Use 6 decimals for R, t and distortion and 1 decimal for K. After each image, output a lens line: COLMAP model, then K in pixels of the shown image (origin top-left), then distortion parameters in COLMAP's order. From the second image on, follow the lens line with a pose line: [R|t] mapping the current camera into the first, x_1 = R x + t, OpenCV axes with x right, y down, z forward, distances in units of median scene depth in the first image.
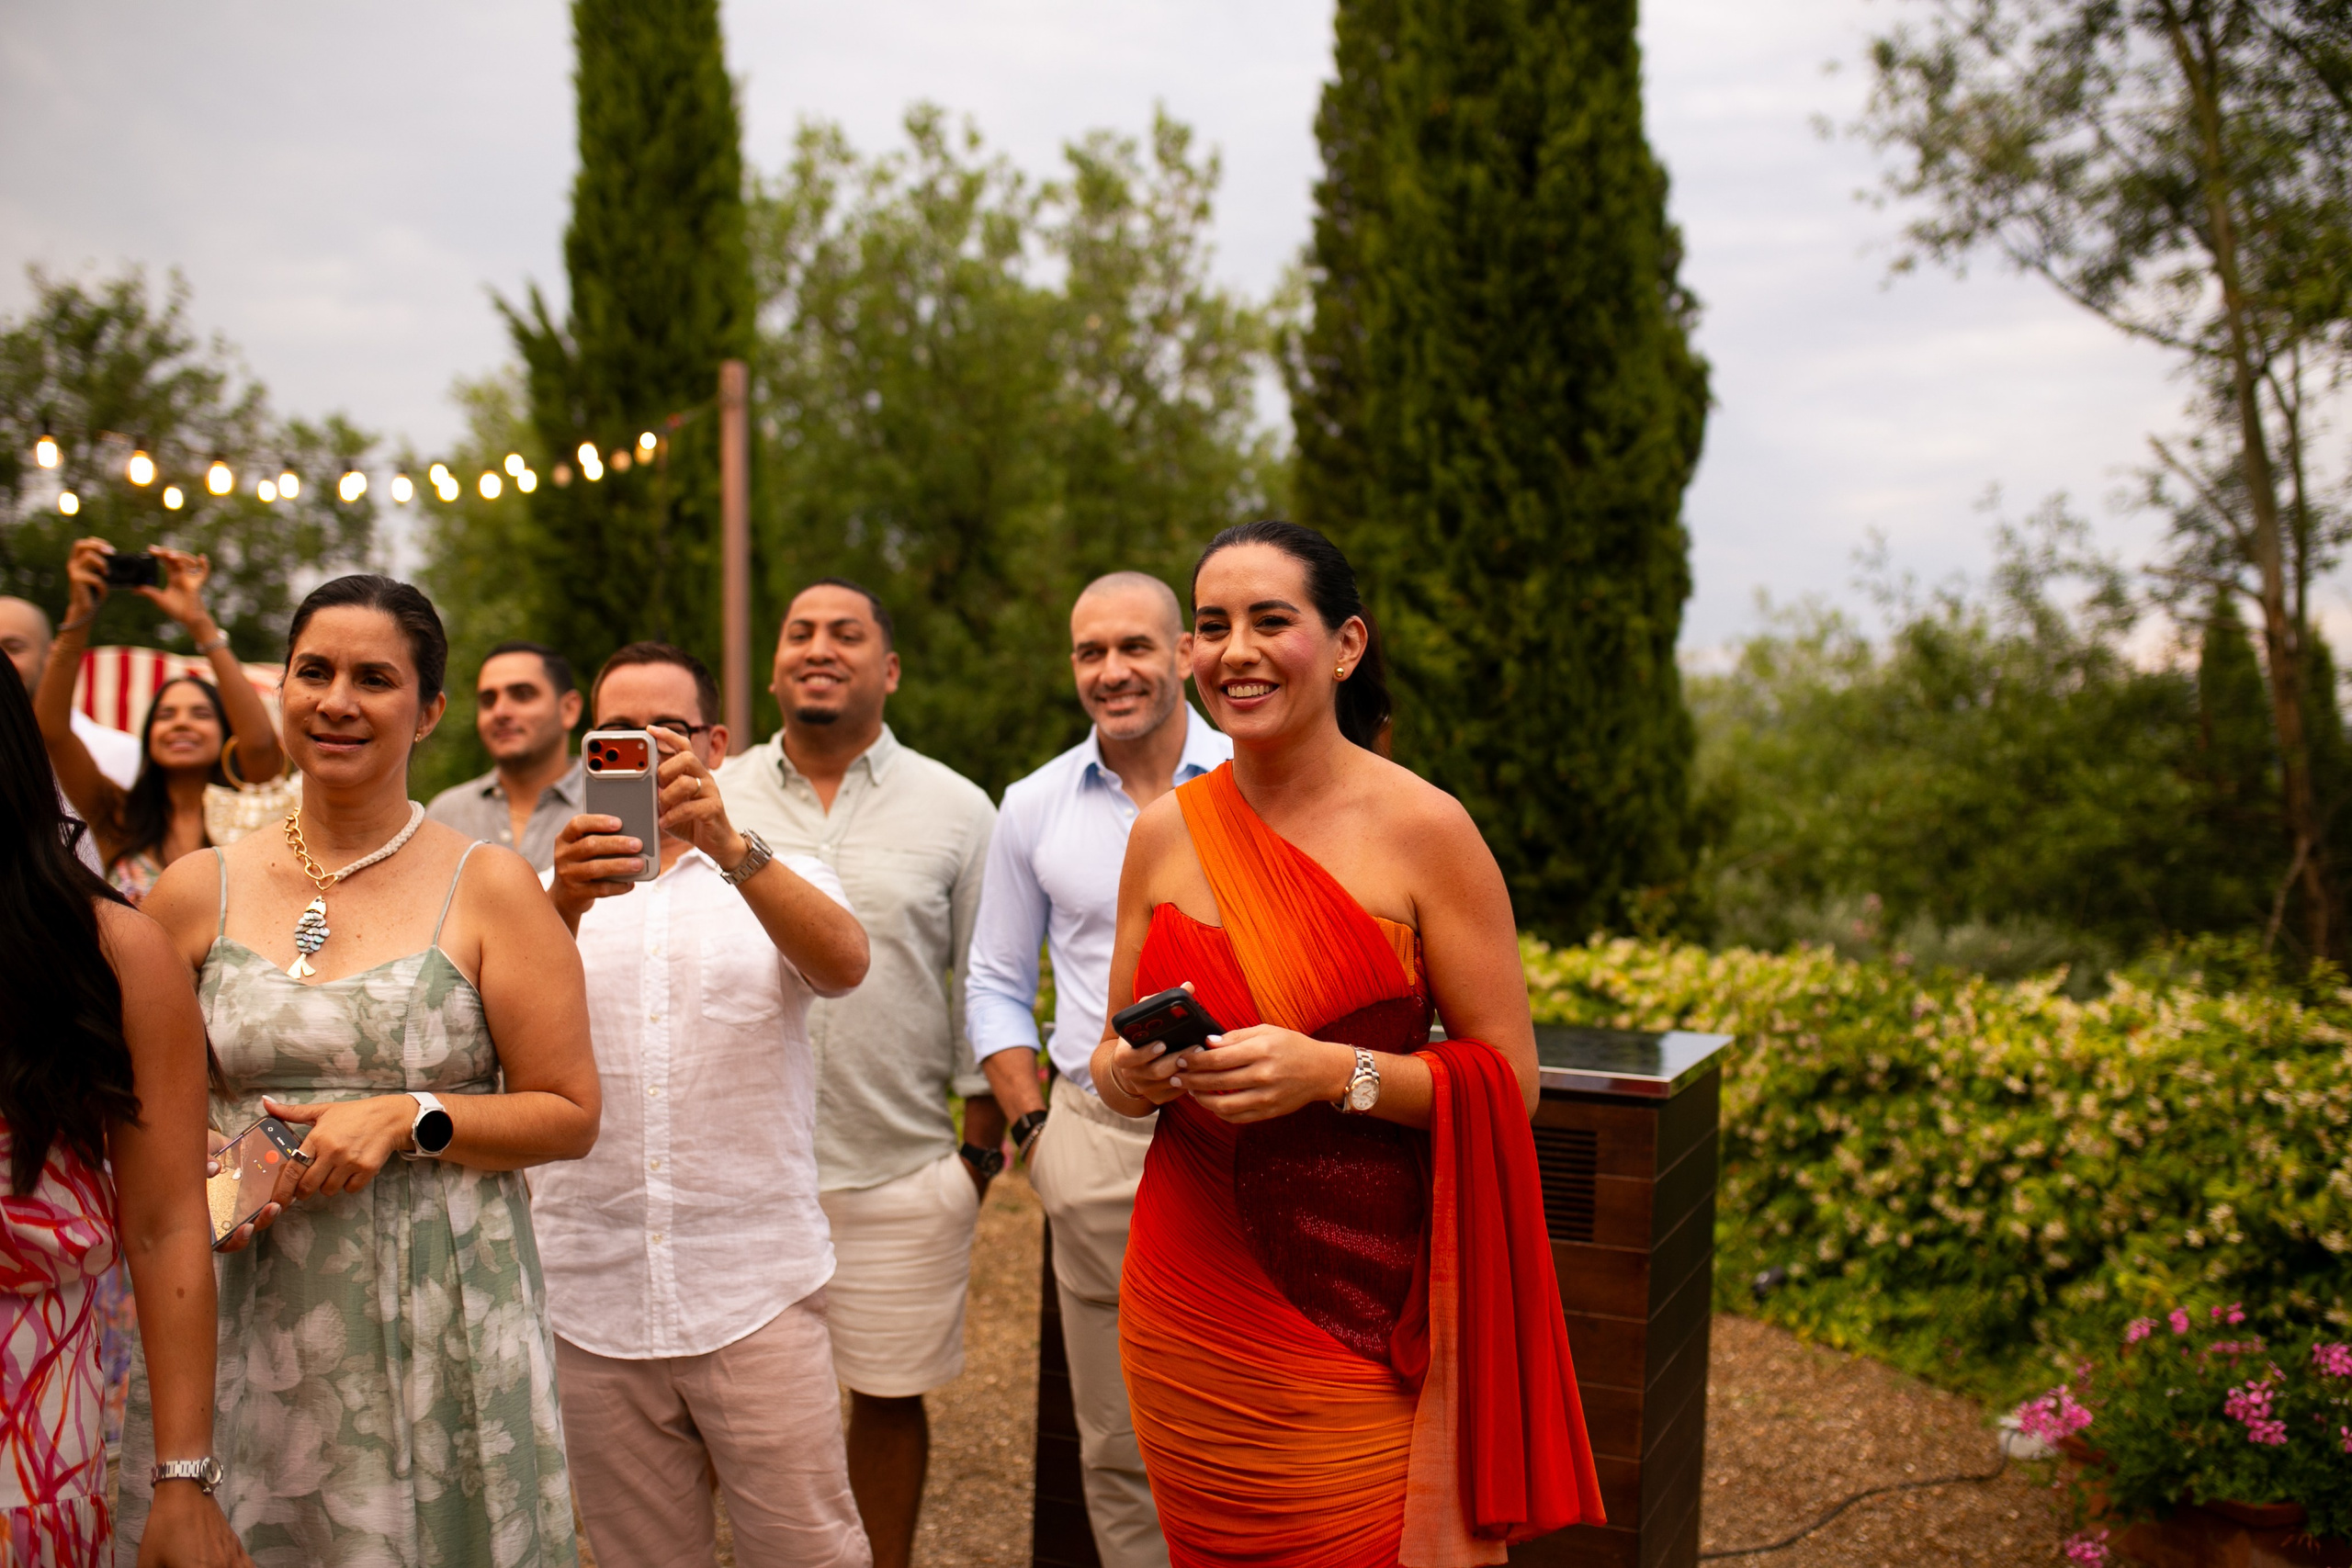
lens RADIAL K [[2285.7, 0, 1181.0], [0, 2285.7, 813.3], [0, 0, 1]] dist [-0.019675, 0.000000]
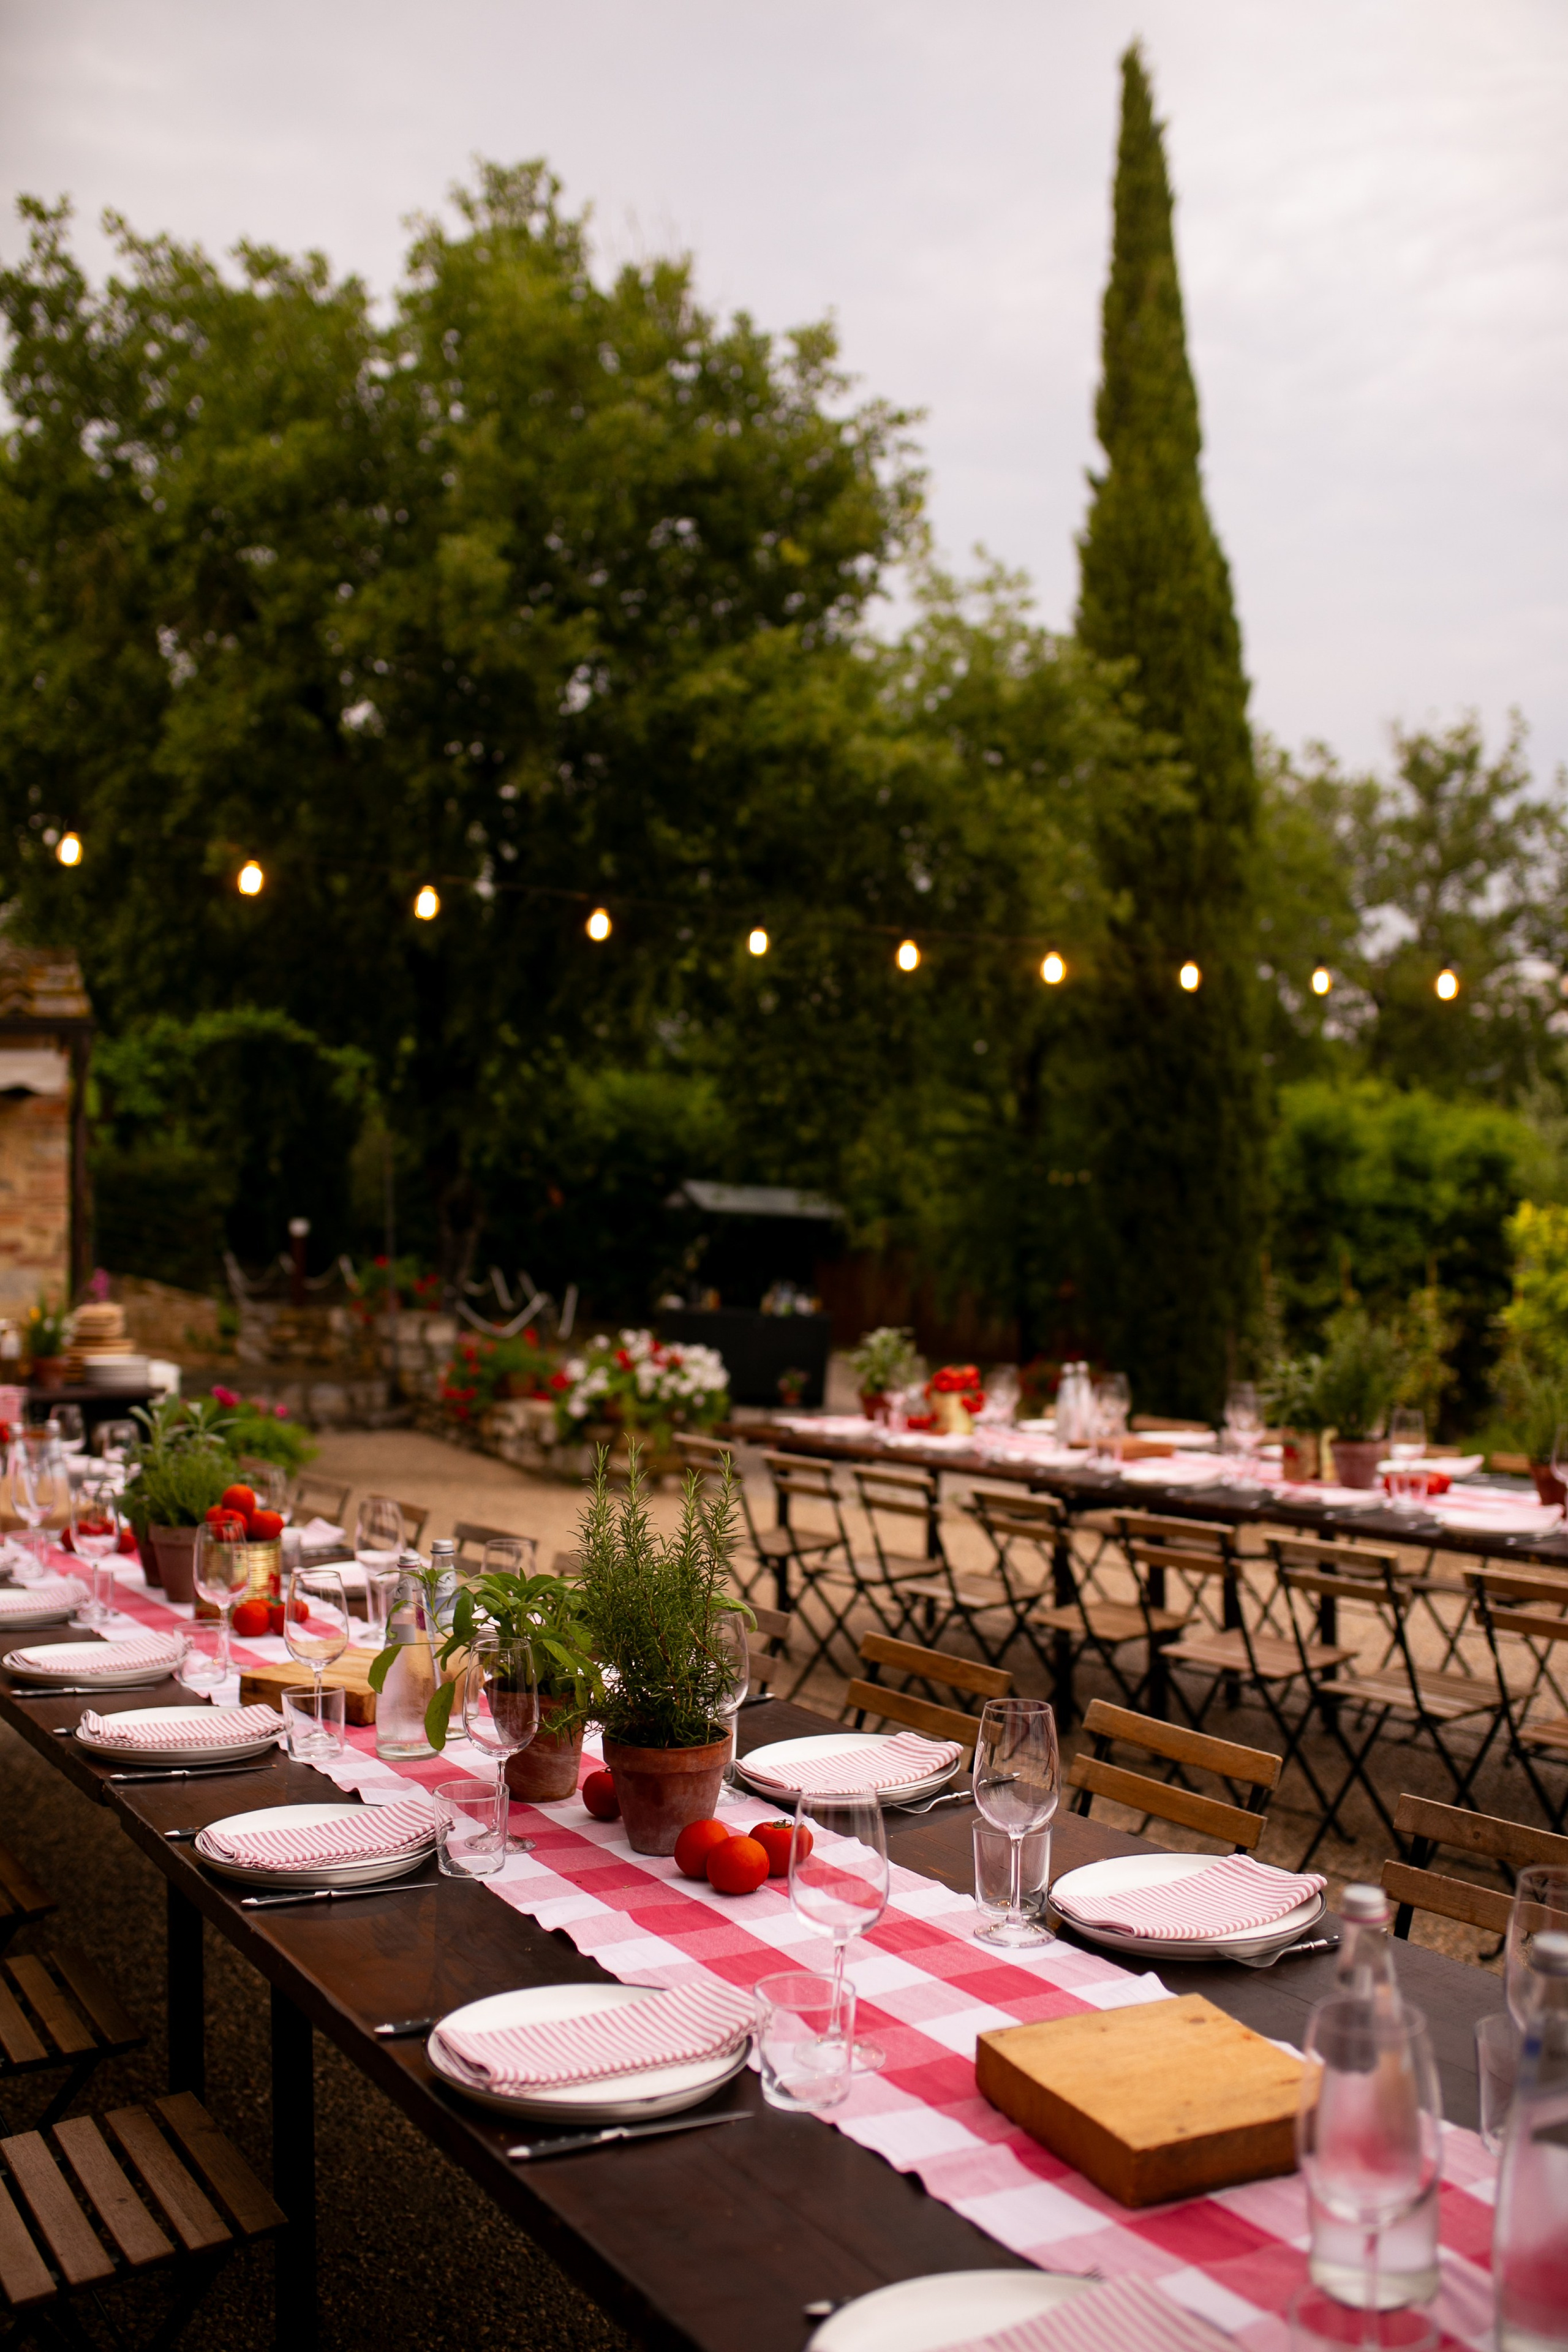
lens RADIAL K [[2286.0, 0, 822.2], [0, 2286.0, 1186.3], [0, 0, 1]] dist [-0.019675, 0.000000]
pose [[0.820904, -0.009110, -0.570993, -0.456217], [-0.001363, 0.999839, -0.017911, -0.012824], [0.571064, 0.015481, 0.820760, -0.109988]]
